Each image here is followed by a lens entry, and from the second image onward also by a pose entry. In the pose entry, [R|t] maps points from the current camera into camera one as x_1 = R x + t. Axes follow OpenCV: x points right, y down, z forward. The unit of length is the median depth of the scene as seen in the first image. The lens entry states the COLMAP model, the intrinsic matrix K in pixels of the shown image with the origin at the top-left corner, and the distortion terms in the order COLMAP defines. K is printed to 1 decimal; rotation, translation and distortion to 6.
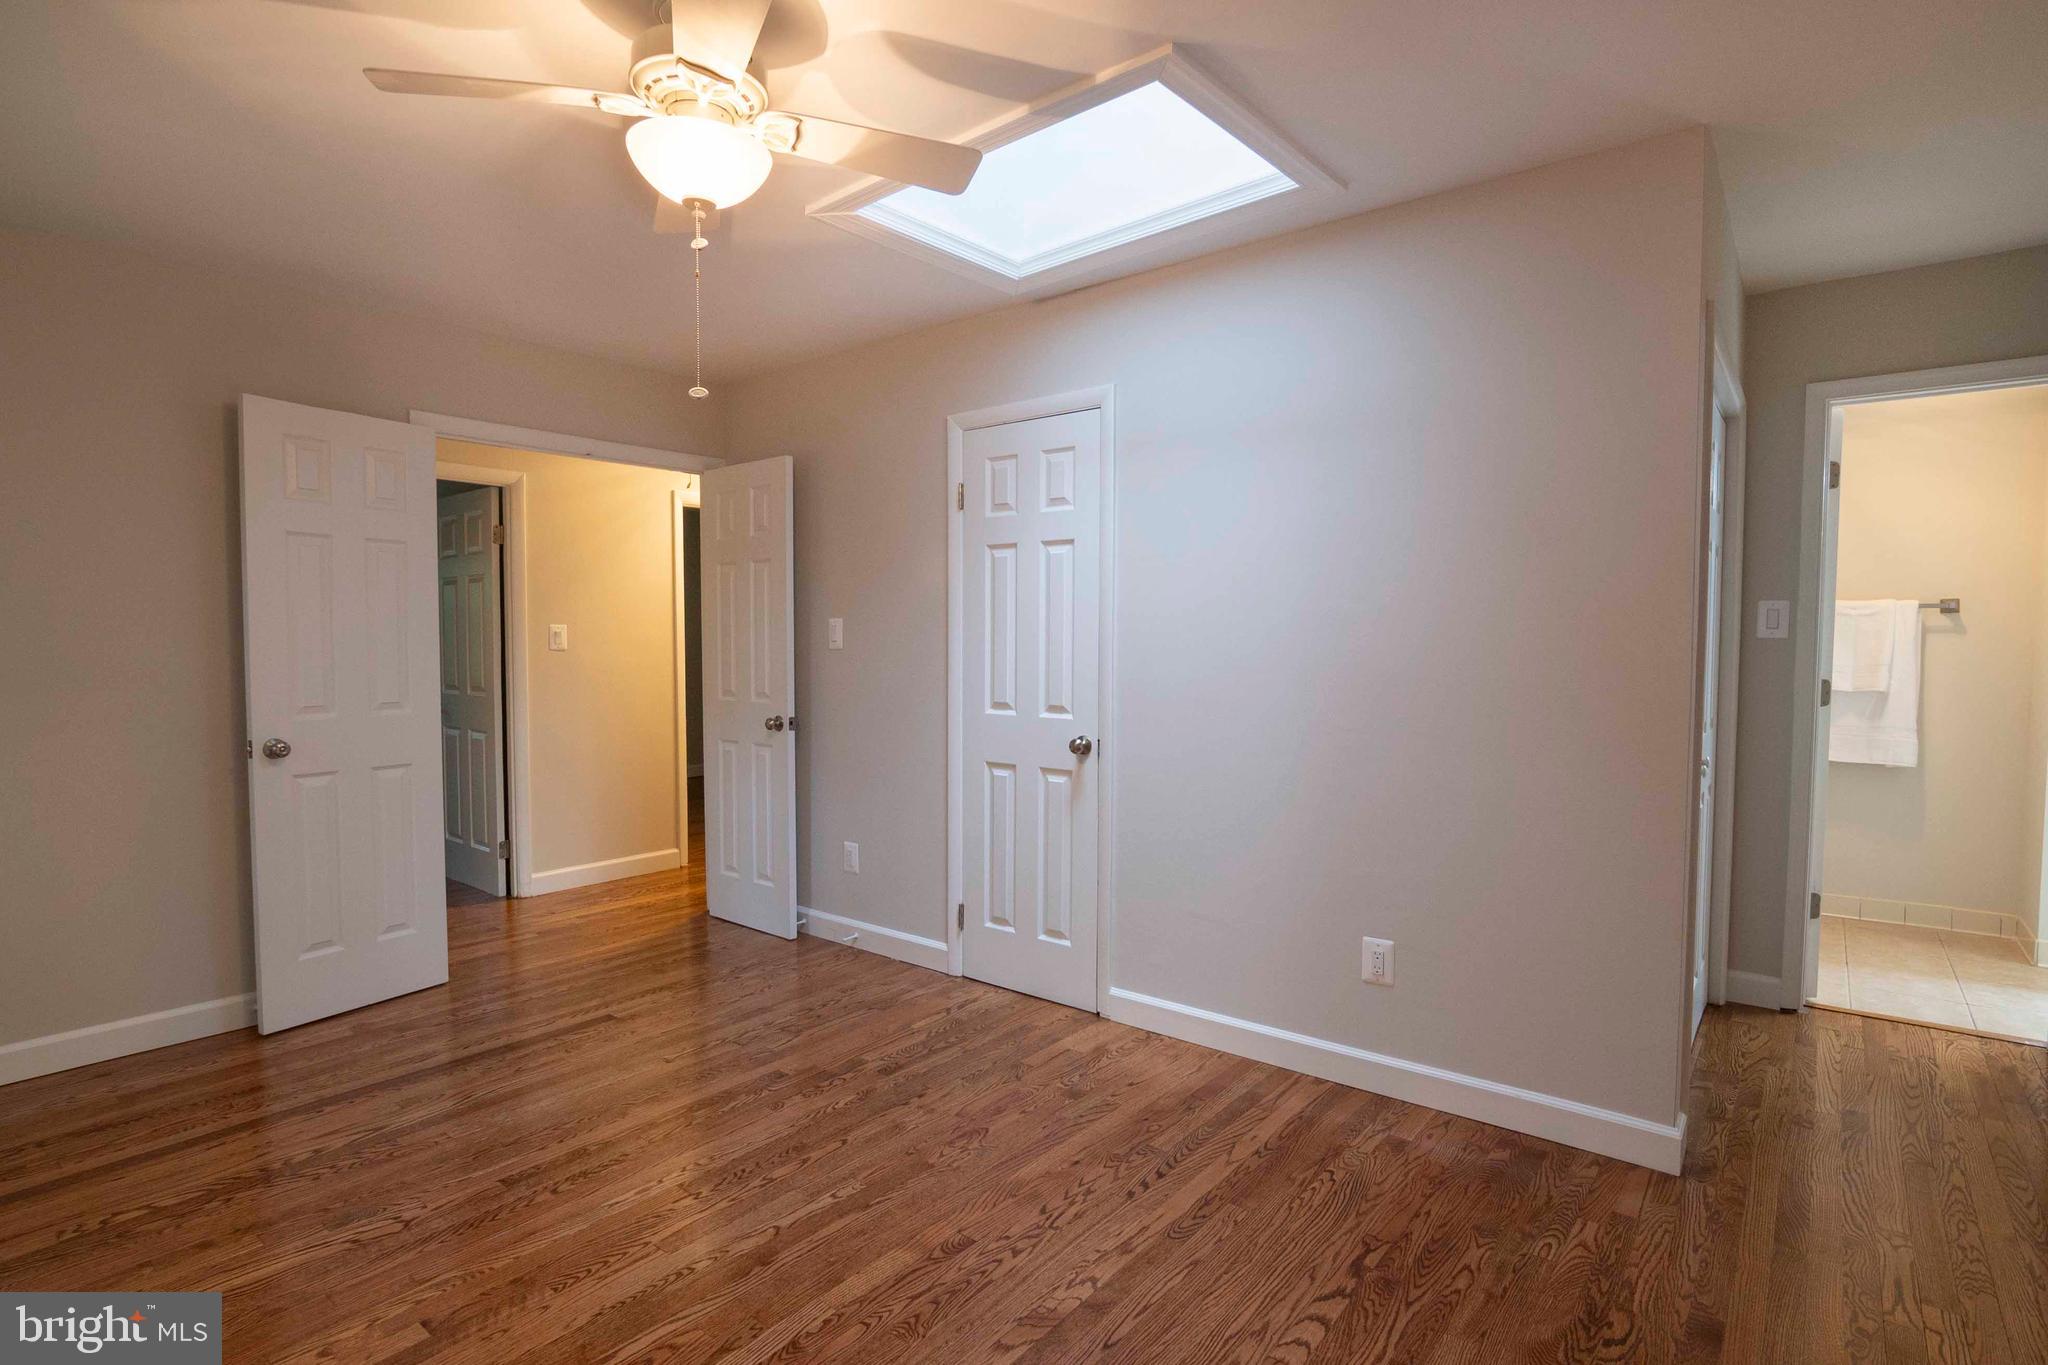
lens RADIAL K [[1012.2, 0, 1008.7], [0, 1012.2, 692.8], [0, 0, 1]] dist [-0.023275, 0.006643]
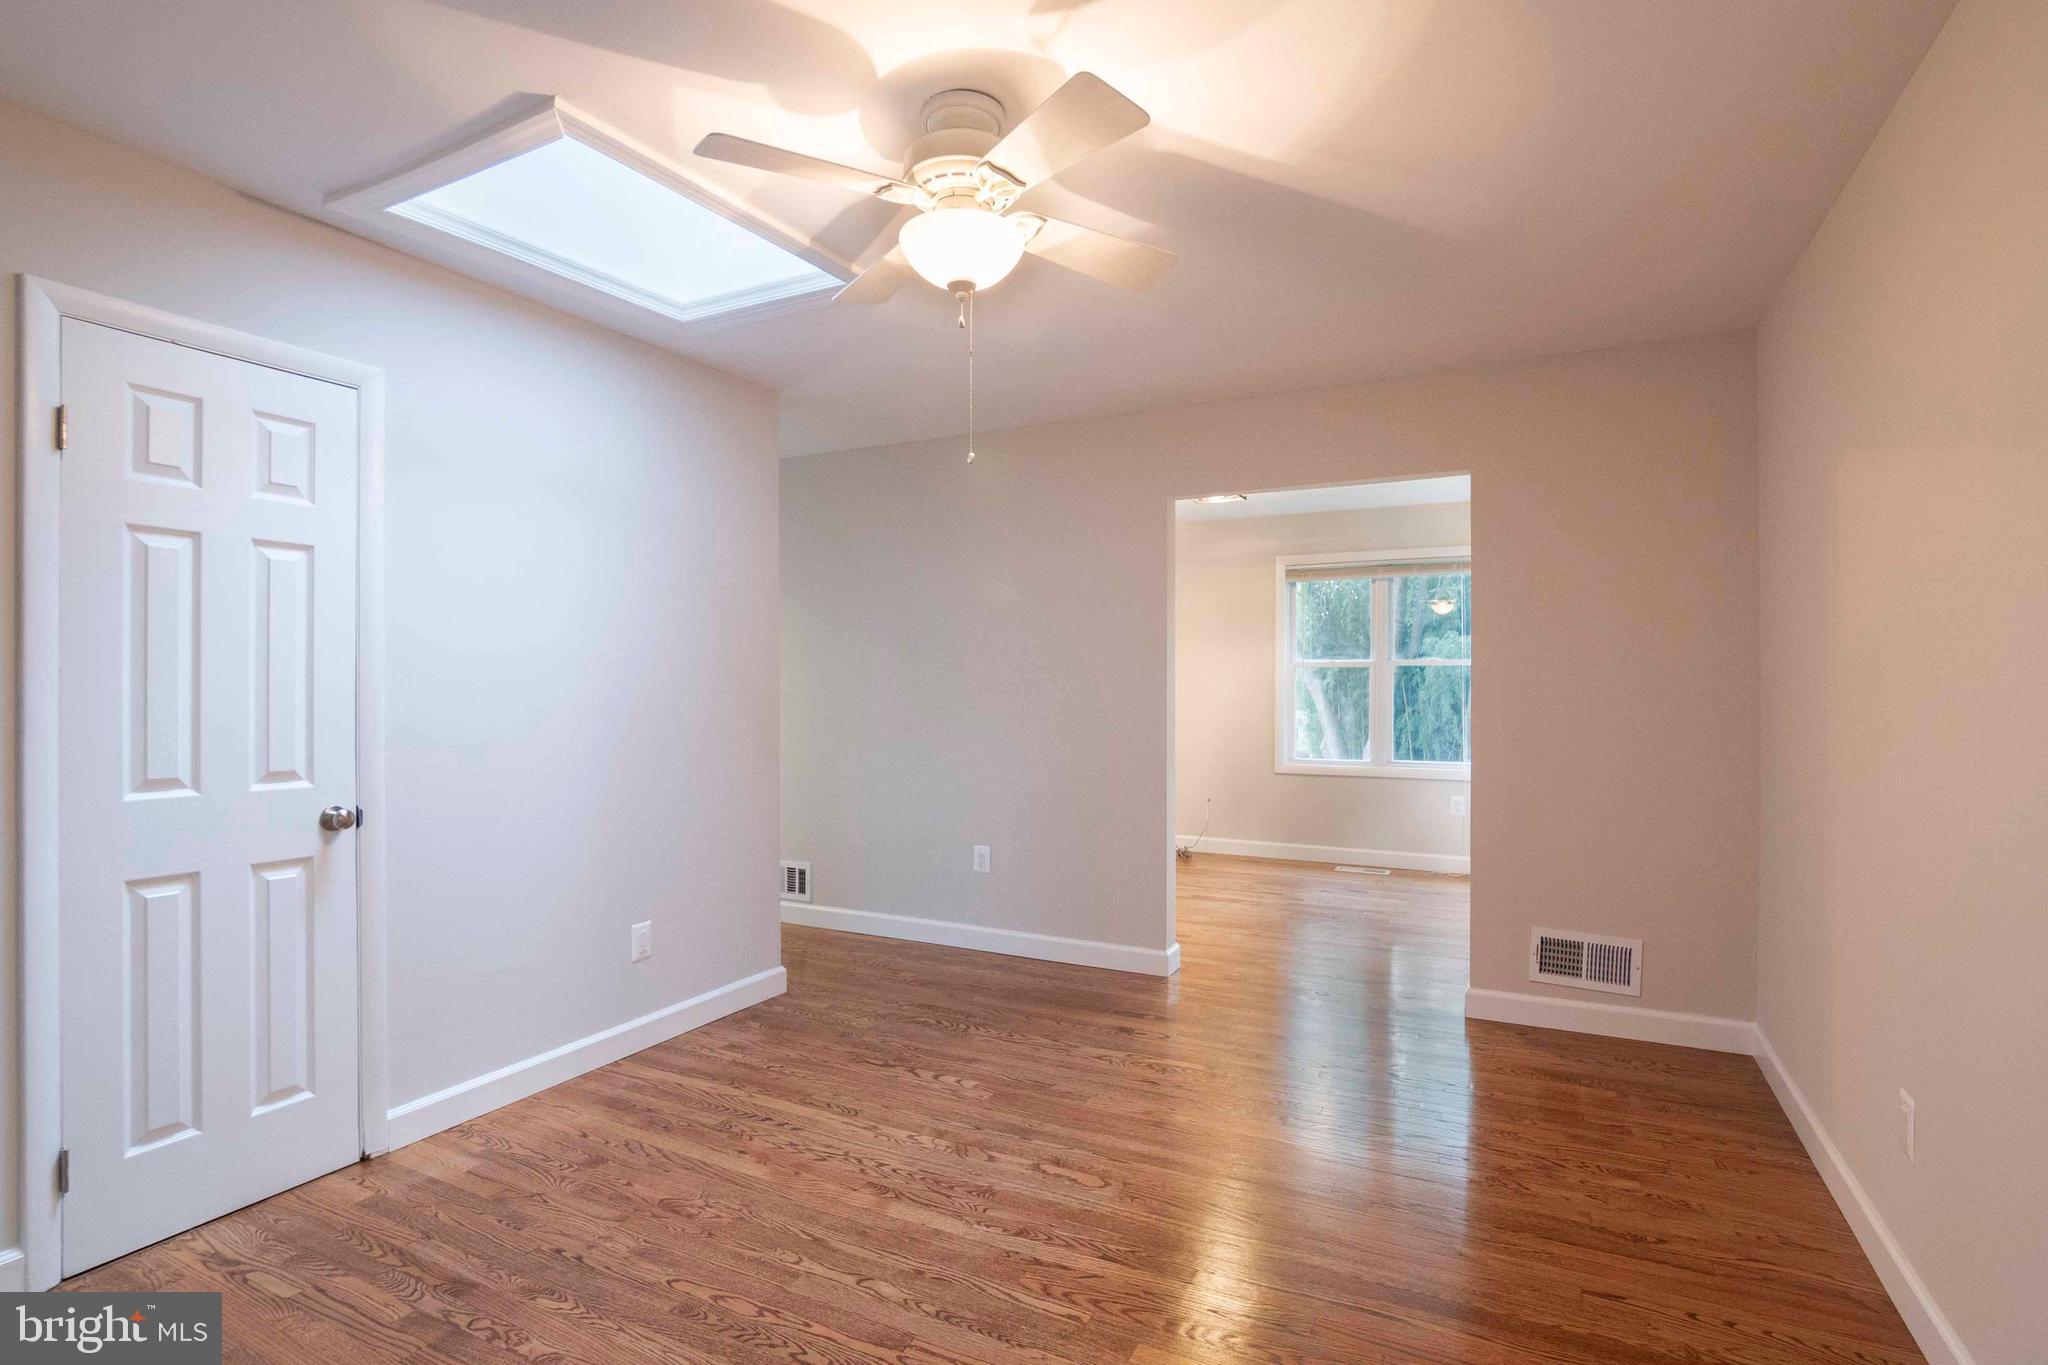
lens RADIAL K [[1012.2, 0, 1012.0], [0, 1012.2, 689.4], [0, 0, 1]] dist [-0.023275, 0.006643]
pose [[-0.198886, -0.004740, 0.980011, -0.938133], [0.051145, 0.998575, 0.015209, -0.037331], [-0.978687, 0.053148, -0.198361, 0.788642]]
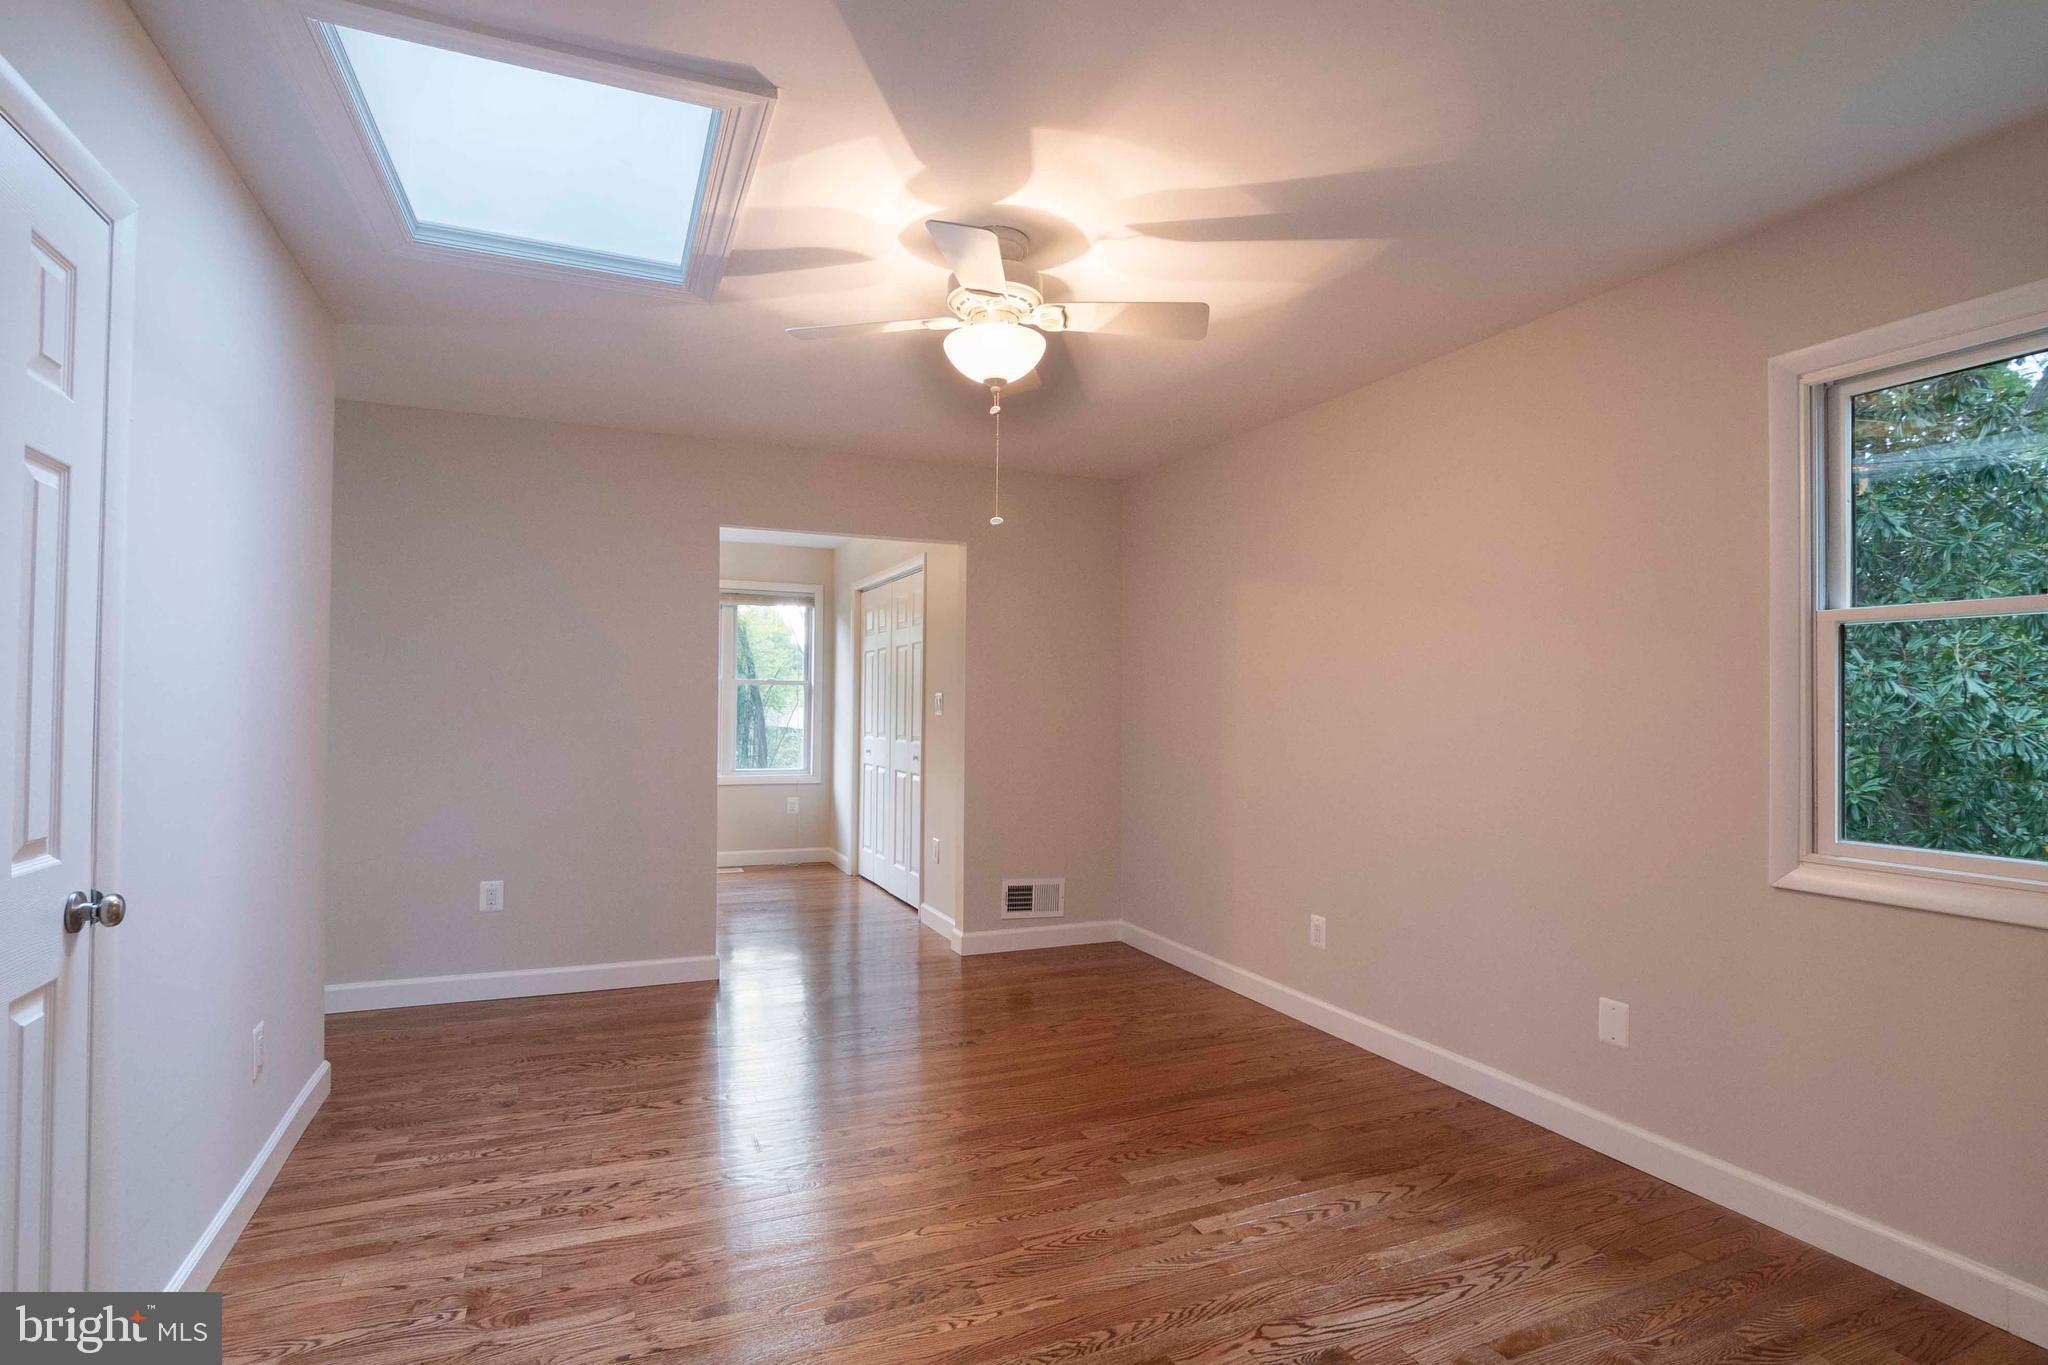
lens RADIAL K [[1012.2, 0, 1013.8], [0, 1012.2, 688.6], [0, 0, 1]] dist [-0.023275, 0.006643]
pose [[-0.888773, -0.001828, 0.458344, -0.638500], [0.013766, 0.999434, 0.030679, -0.072306], [-0.458140, 0.033576, -0.888245, 1.476459]]
